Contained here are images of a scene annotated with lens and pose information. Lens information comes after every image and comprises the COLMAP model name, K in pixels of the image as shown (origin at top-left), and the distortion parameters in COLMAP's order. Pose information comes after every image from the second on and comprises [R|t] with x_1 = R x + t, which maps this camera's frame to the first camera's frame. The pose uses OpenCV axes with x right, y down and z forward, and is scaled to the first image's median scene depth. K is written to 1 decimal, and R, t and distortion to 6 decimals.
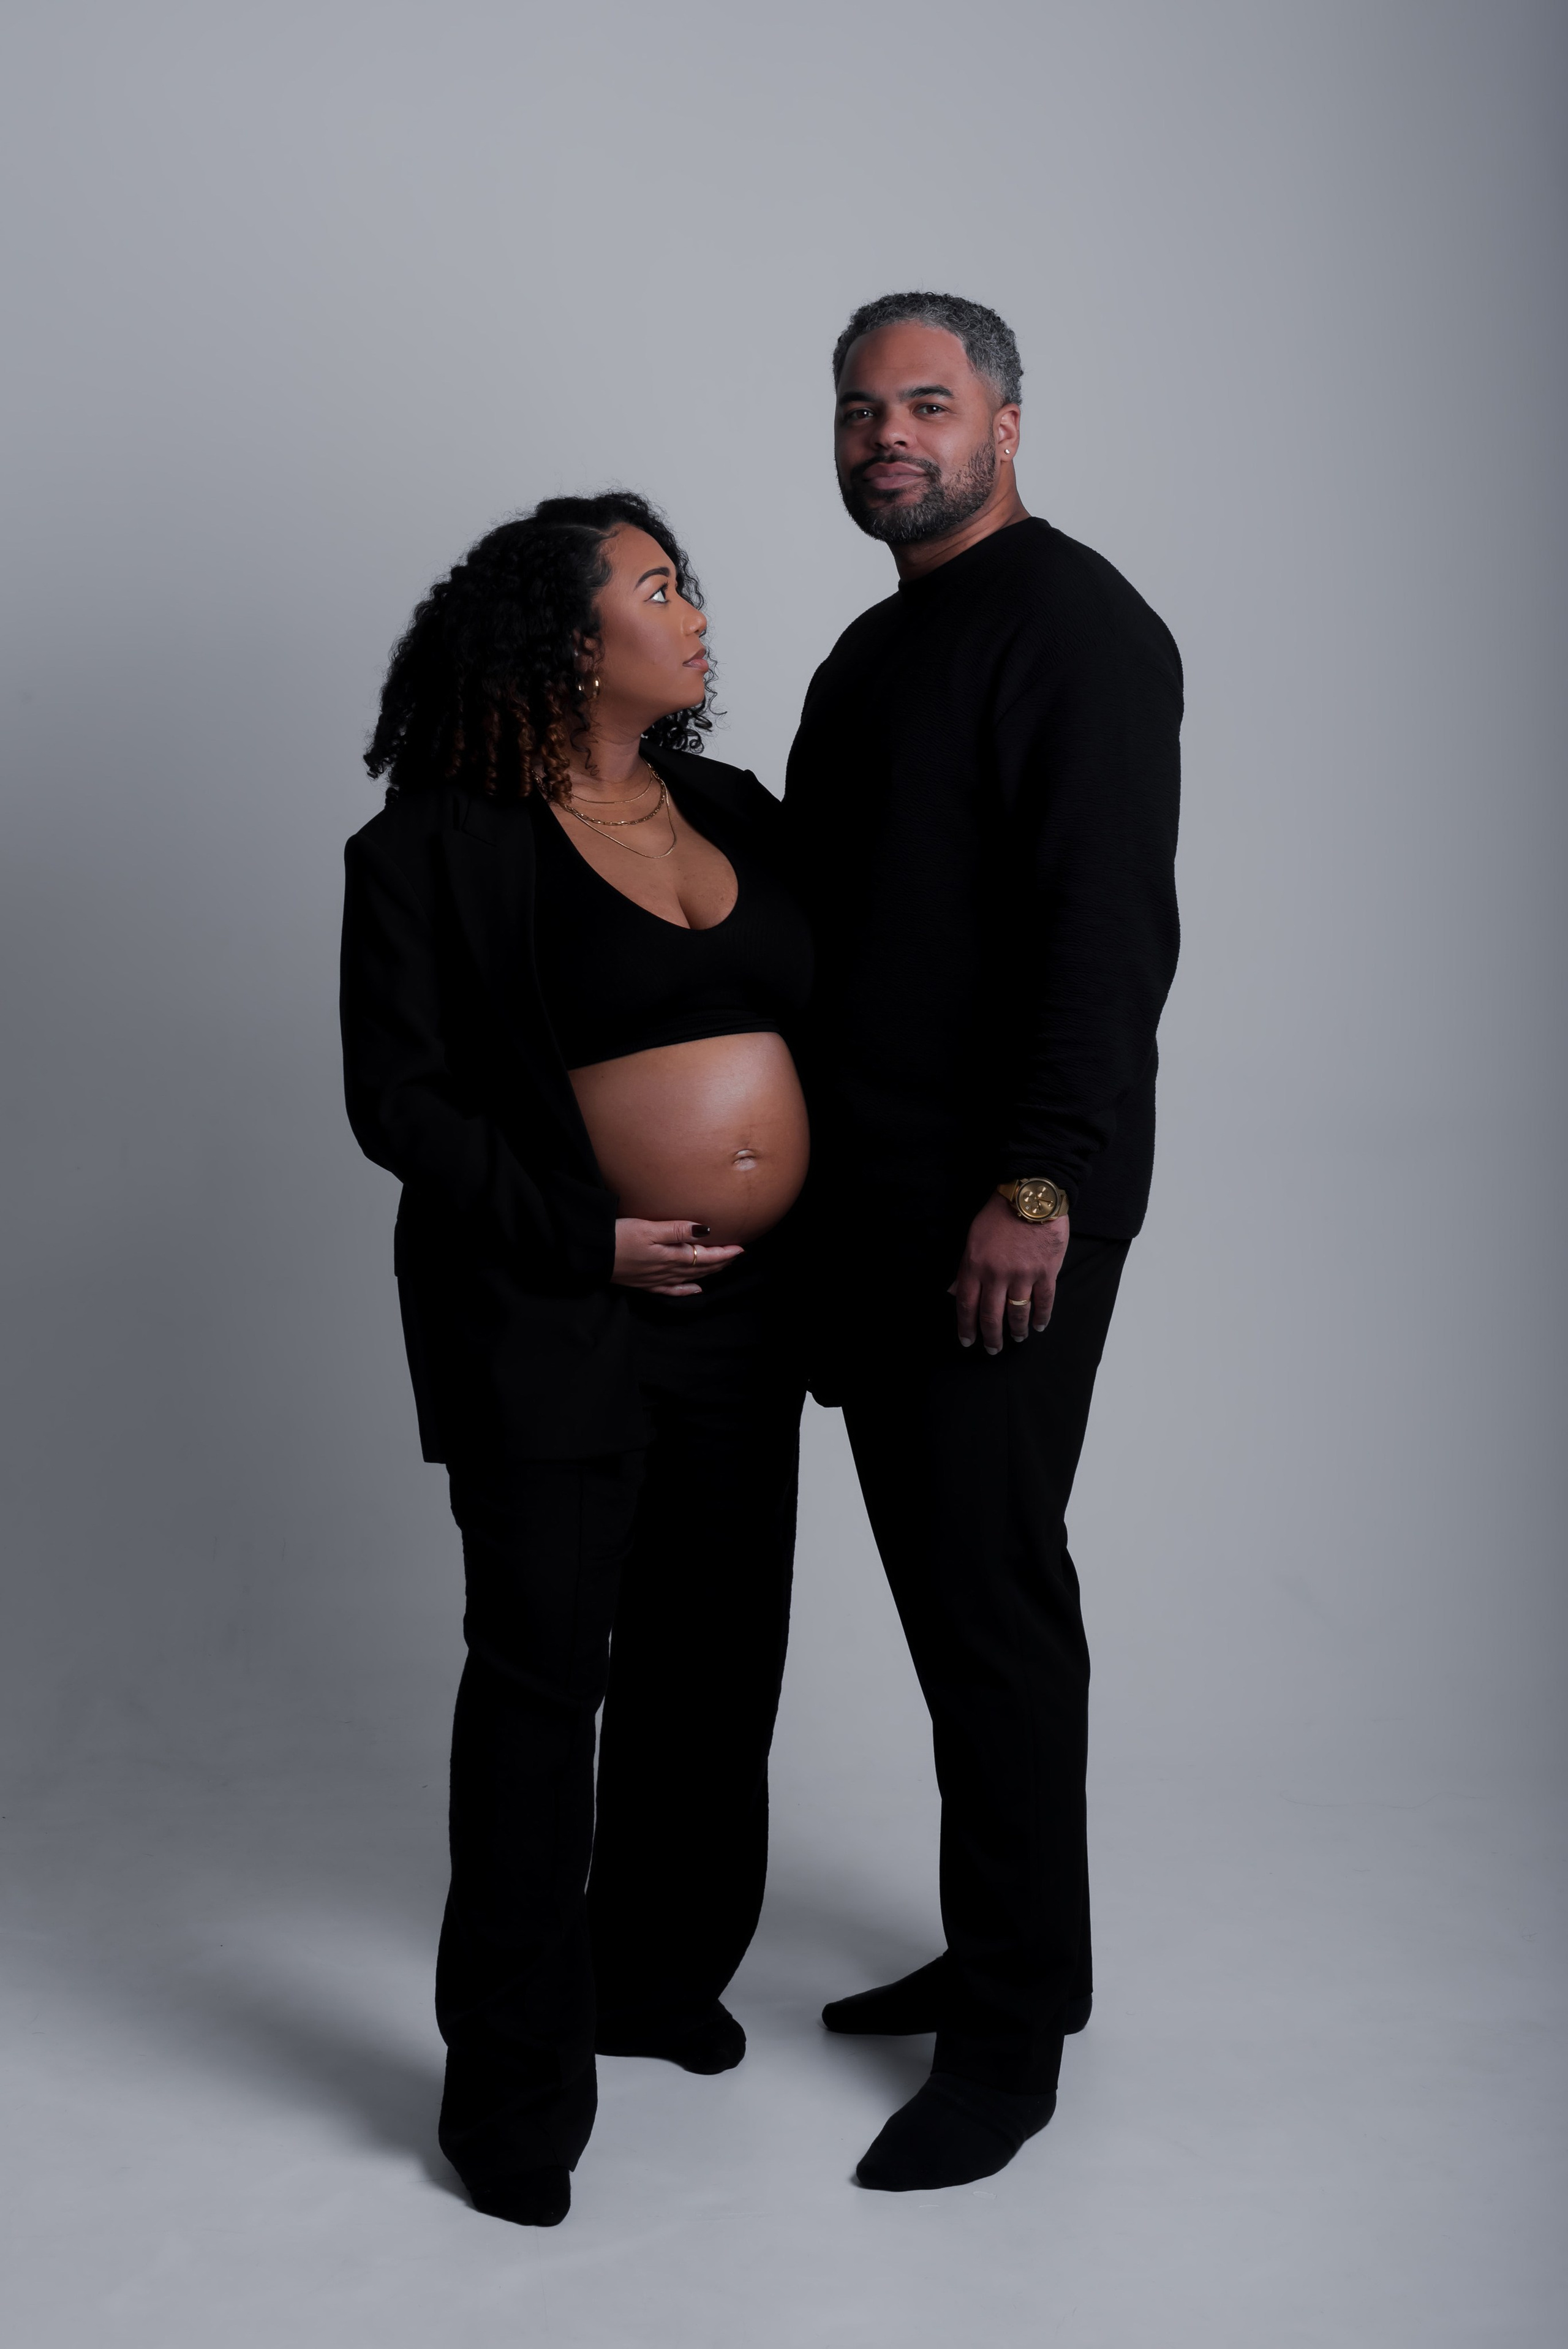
lens RADIAL K [[3382.3, 0, 806.5], [0, 3382.3, 1182.4], [0, 0, 1]] dist [0.055009, 0.000000]
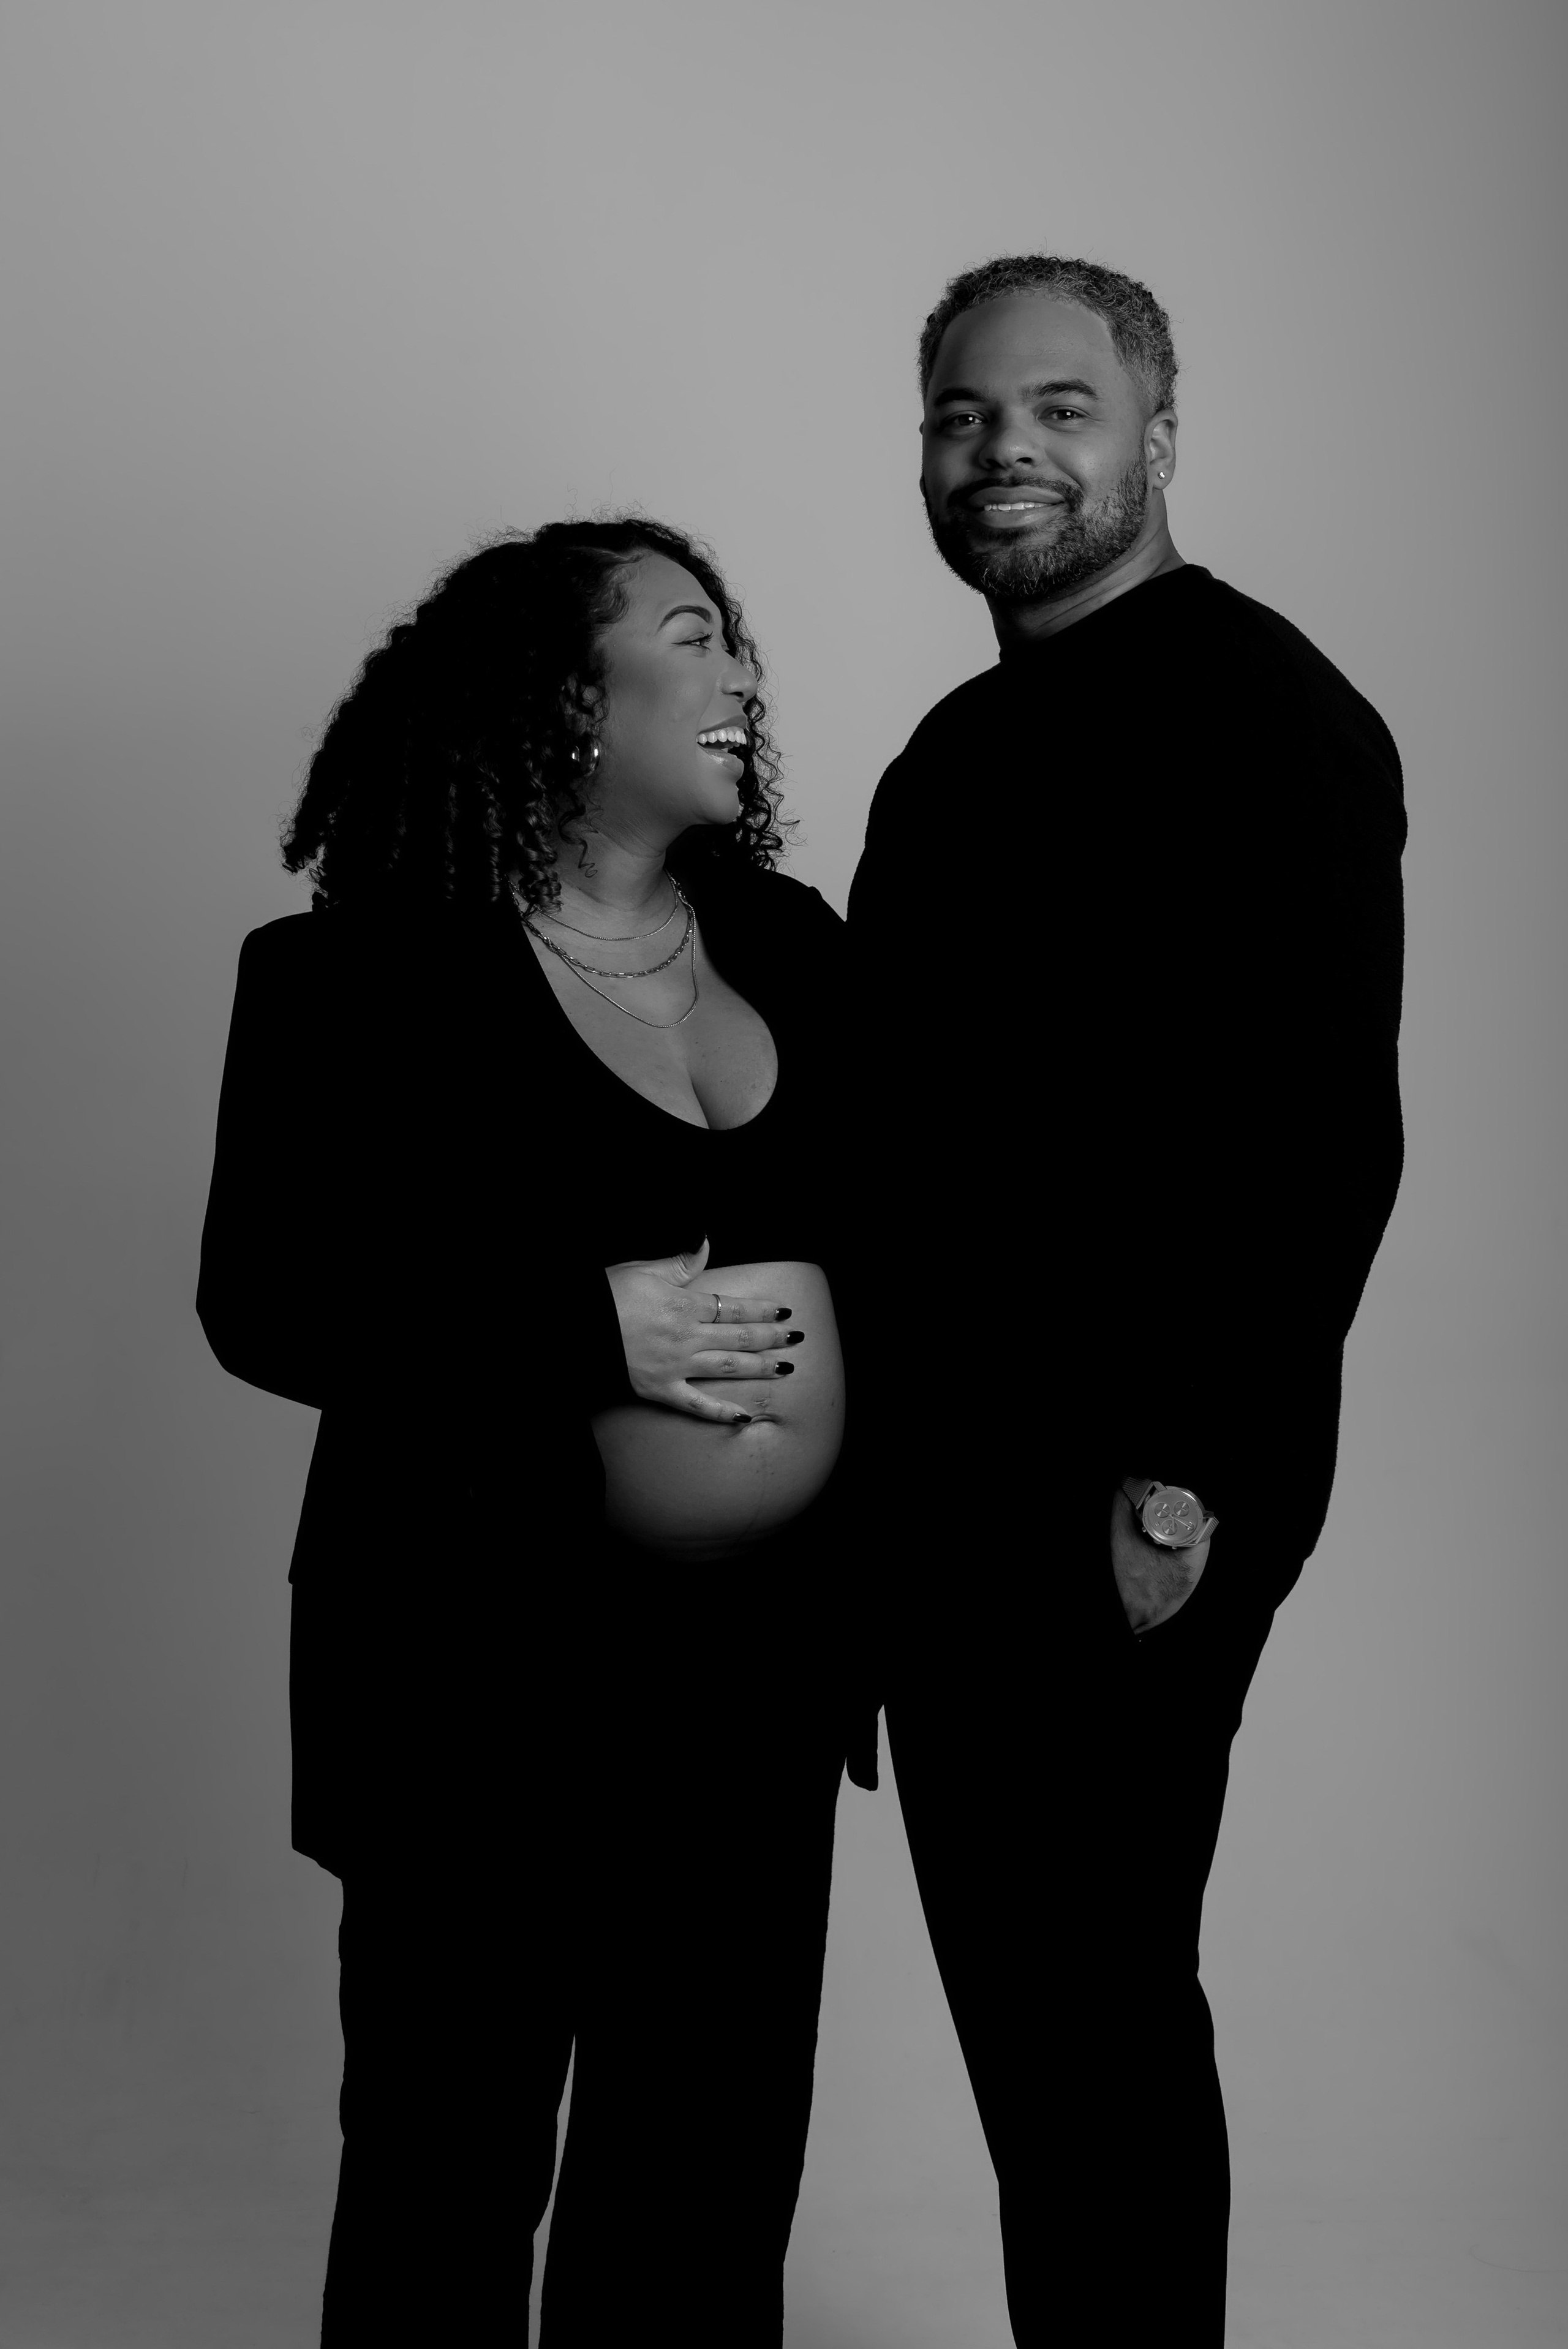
lens RADIAL K [[3382.8, 0, 766.4], [0, 3382.8, 1162.5], [0, 0, 1]] dist [0.055009, 0.000000]
pose [[0.999560, 0.027824, -0.010297, -0.013872], [-0.027964, 0.999516, -0.013656, -0.054588], [0.009912, 0.013938, 0.999854, 0.268151]]
